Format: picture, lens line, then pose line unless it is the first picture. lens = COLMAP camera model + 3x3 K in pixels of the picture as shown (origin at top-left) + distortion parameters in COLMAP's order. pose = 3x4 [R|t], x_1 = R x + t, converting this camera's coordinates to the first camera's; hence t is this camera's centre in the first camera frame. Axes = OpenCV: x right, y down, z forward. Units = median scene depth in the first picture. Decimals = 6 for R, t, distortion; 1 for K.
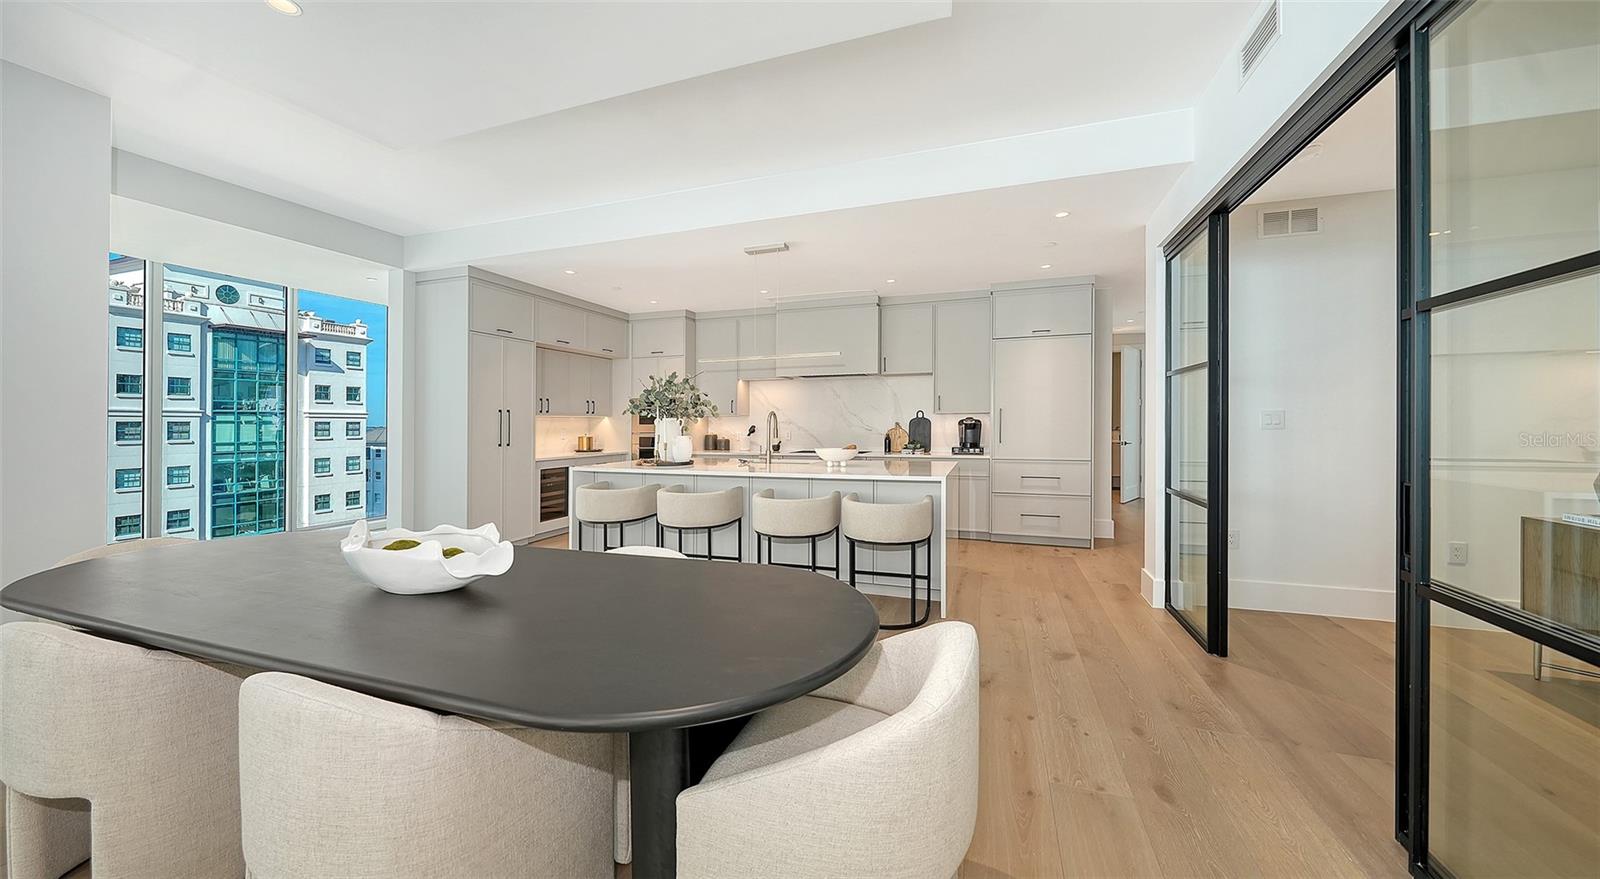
lens RADIAL K [[554.5, 0, 795.6], [0, 554.5, 420.7], [0, 0, 1]] dist [-0.000737, -0.000112]
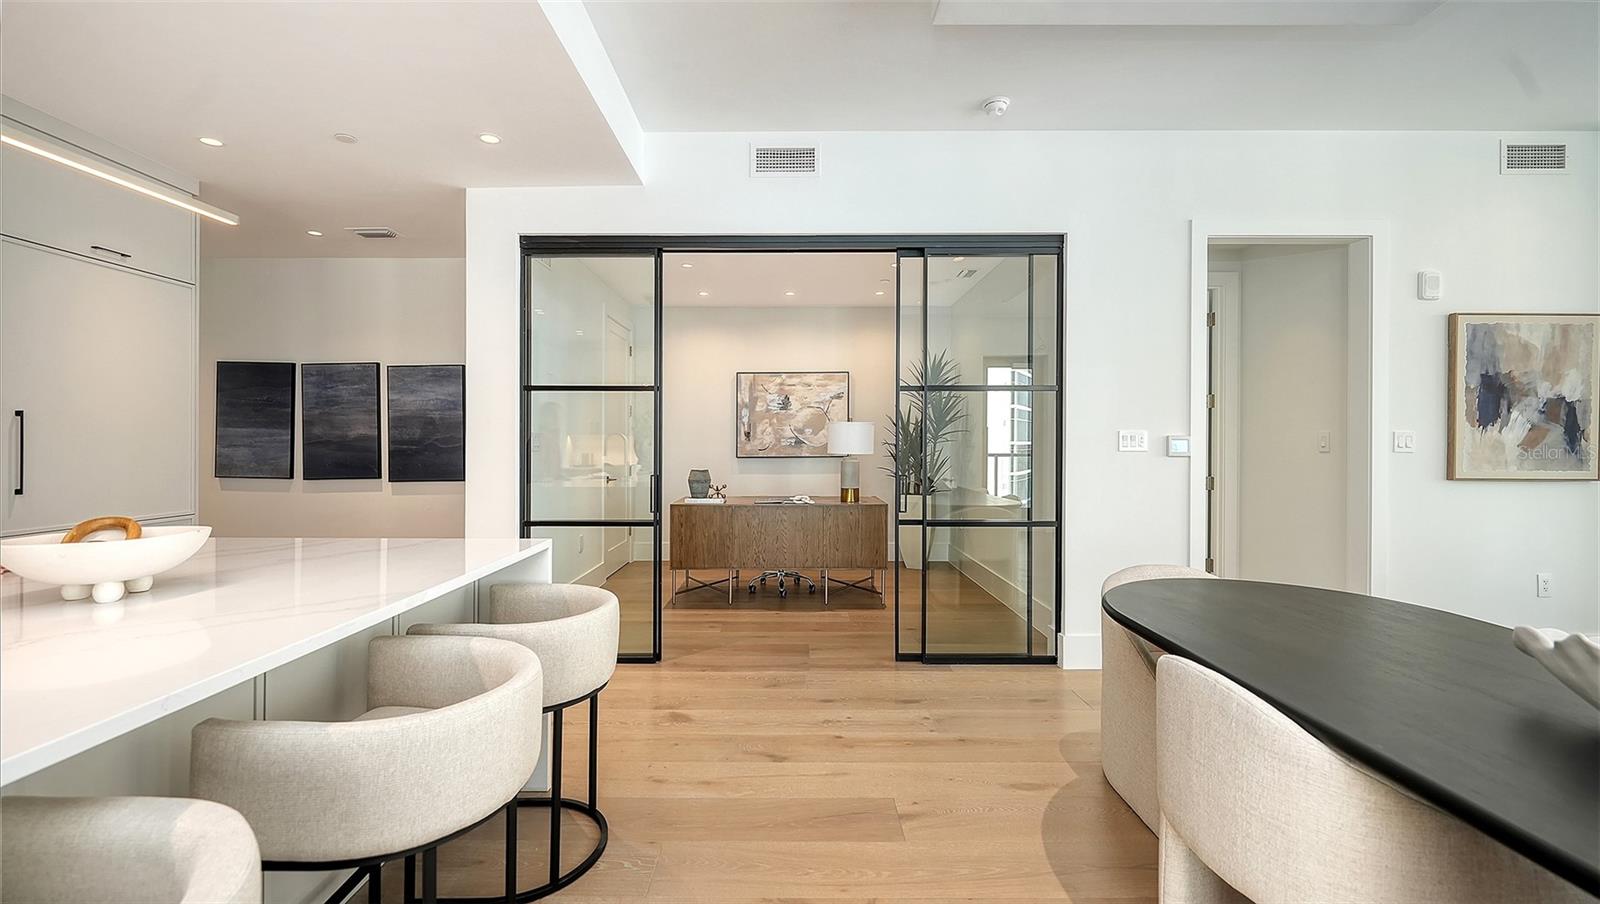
lens RADIAL K [[663.6, 0, 793.5], [0, 663.6, 443.5], [0, 0, 1]] dist [-0.007457, 0.000307]
pose [[-0.333547, 0.005377, 0.942718, -0.251178], [-0.001079, 0.999981, -0.006085, 0.004353], [-0.942733, -0.003047, -0.333535, 0.544854]]
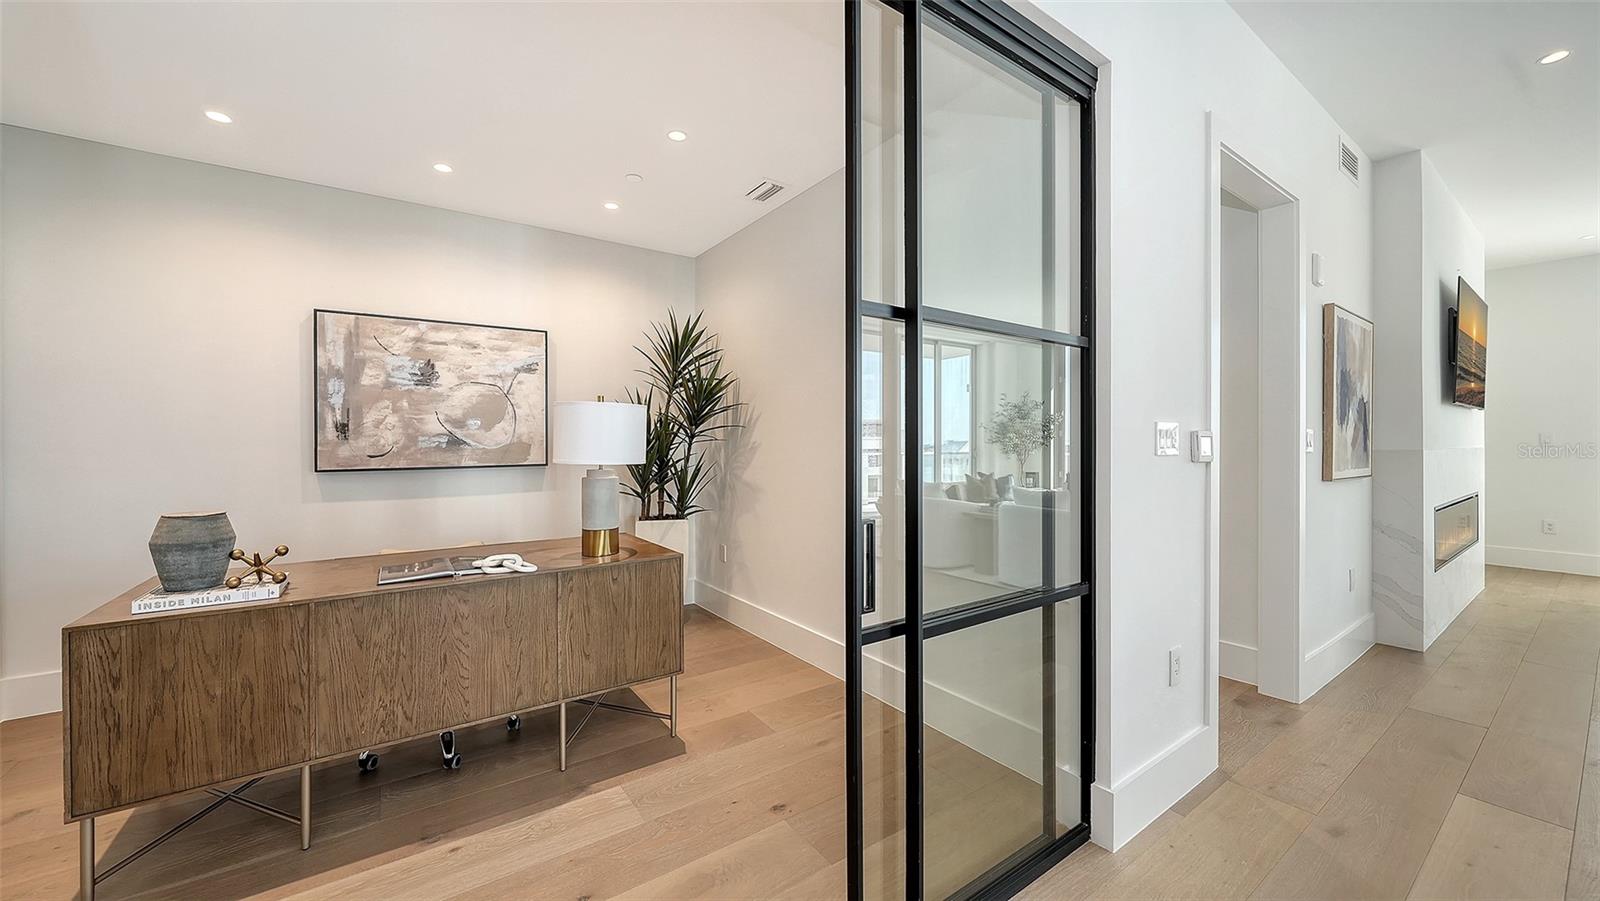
lens RADIAL K [[587.8, 0, 817.0], [0, 587.8, 449.4], [0, 0, 1]] dist [-0.001266, -0.000161]
pose [[-0.824157, 0.002535, 0.566355, 0.155864], [0.005289, 0.999981, 0.003220, 0.002381], [-0.566336, 0.005649, -0.824155, 0.443719]]
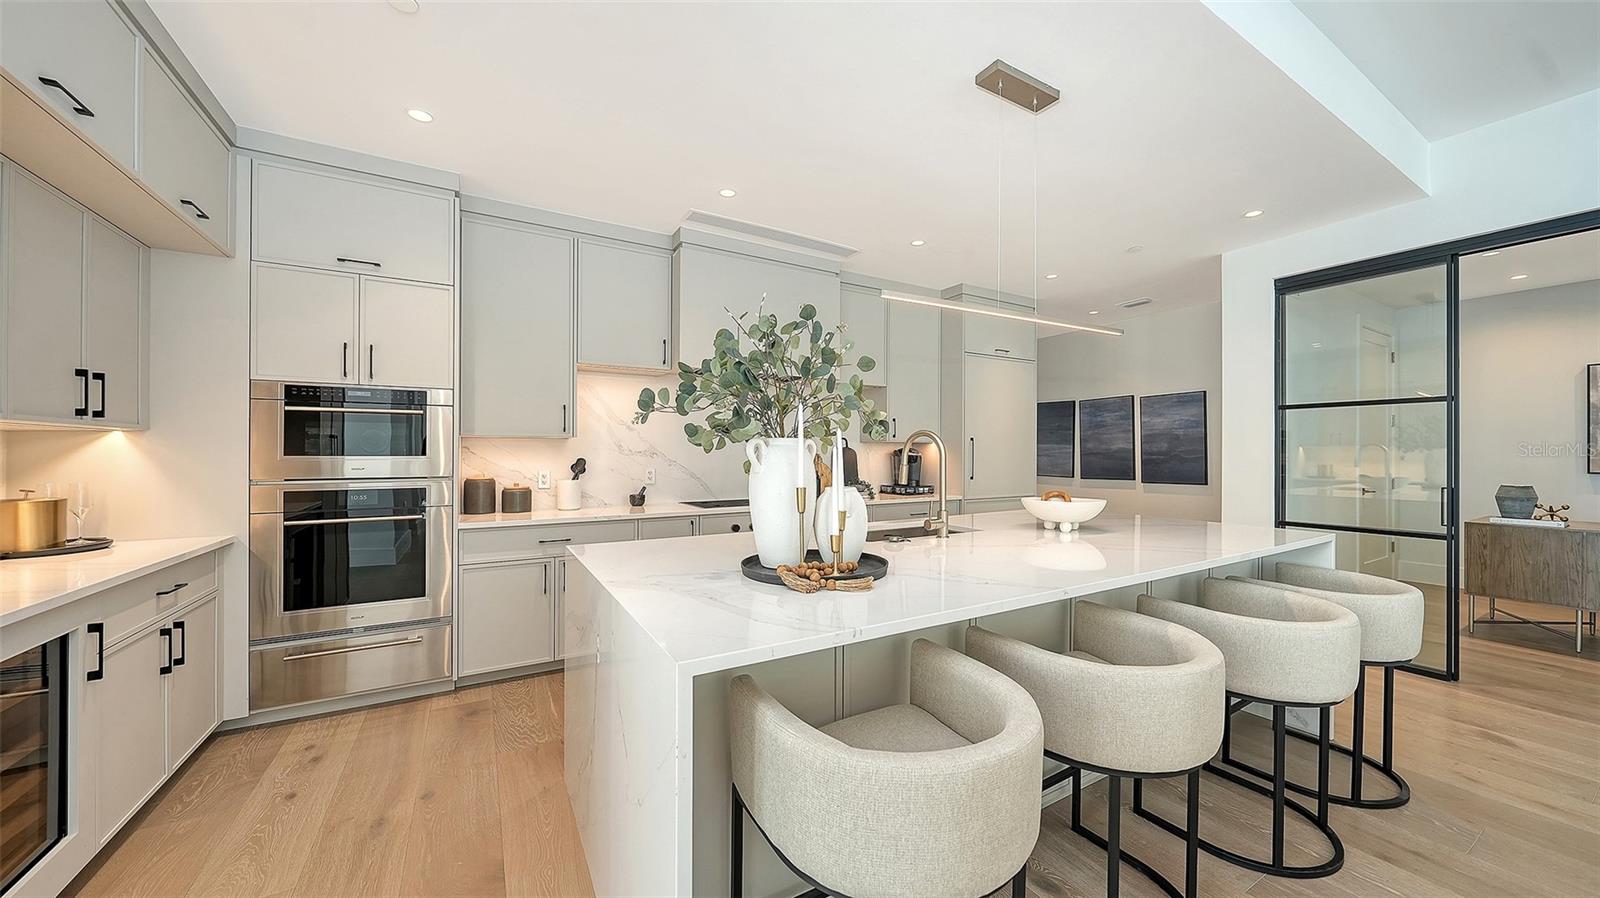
lens RADIAL K [[552.6, 0, 798.3], [0, 552.6, 451.0], [0, 0, 1]] dist [-0.000990, -0.000010]
pose [[0.644636, 0.009632, 0.764429, -0.378806], [-0.006863, 0.999953, -0.006812, 0.004352], [-0.764459, -0.000855, 0.644672, 0.585536]]
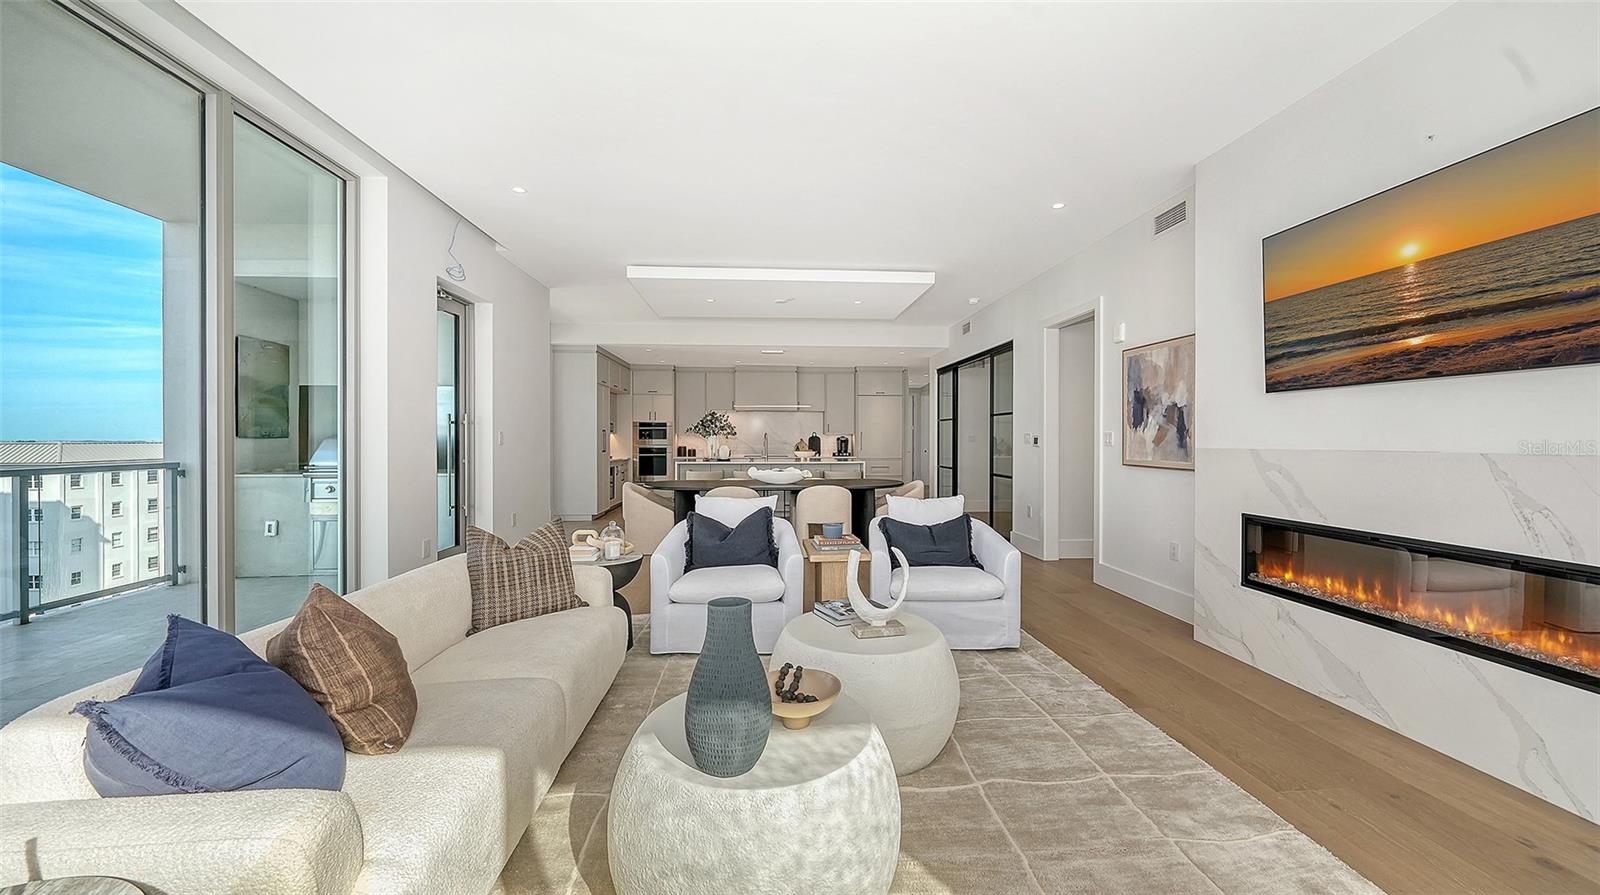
lens RADIAL K [[595.9, 0, 796.3], [0, 595.9, 440.0], [0, 0, 1]] dist [-0.001142, -0.000259]
pose [[0.919630, 0.003467, 0.392771, -0.585011], [-0.005611, 0.999975, 0.004312, -0.000533], [-0.392747, -0.006169, 0.919626, -0.733503]]
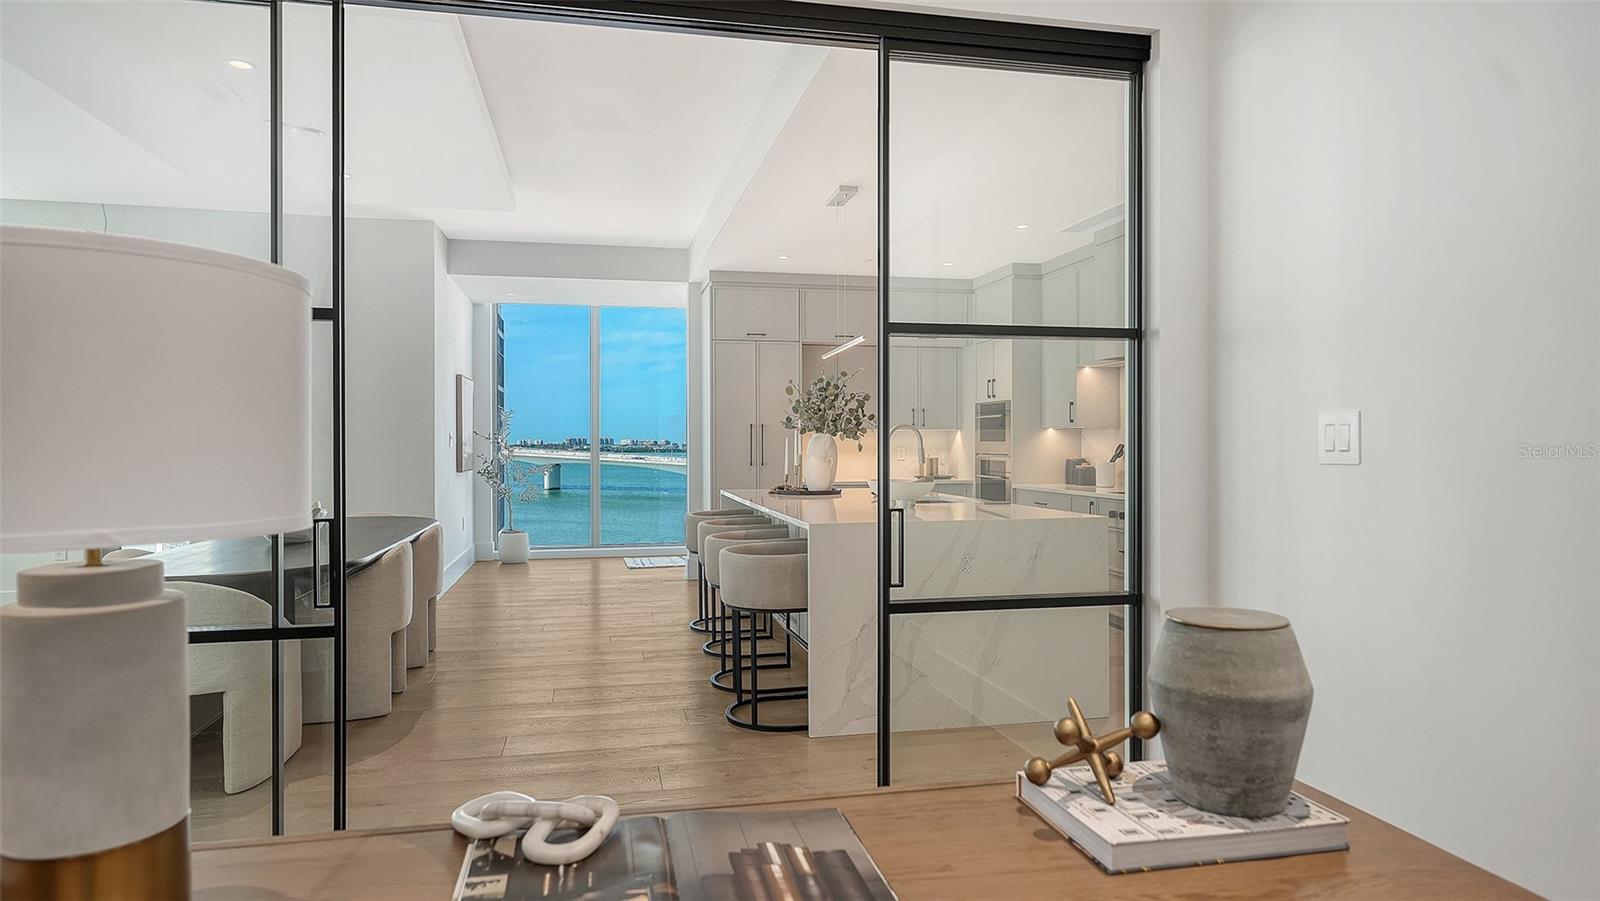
lens RADIAL K [[977.8, 0, 804.6], [0, 977.8, 443.4], [0, 0, 1]] dist [-0.000540, -0.000082]
pose [[0.529252, 0.007984, -0.848427, 0.693422], [0.001677, 0.999944, 0.010456, -0.004247], [0.848463, -0.006956, 0.529208, 0.203173]]
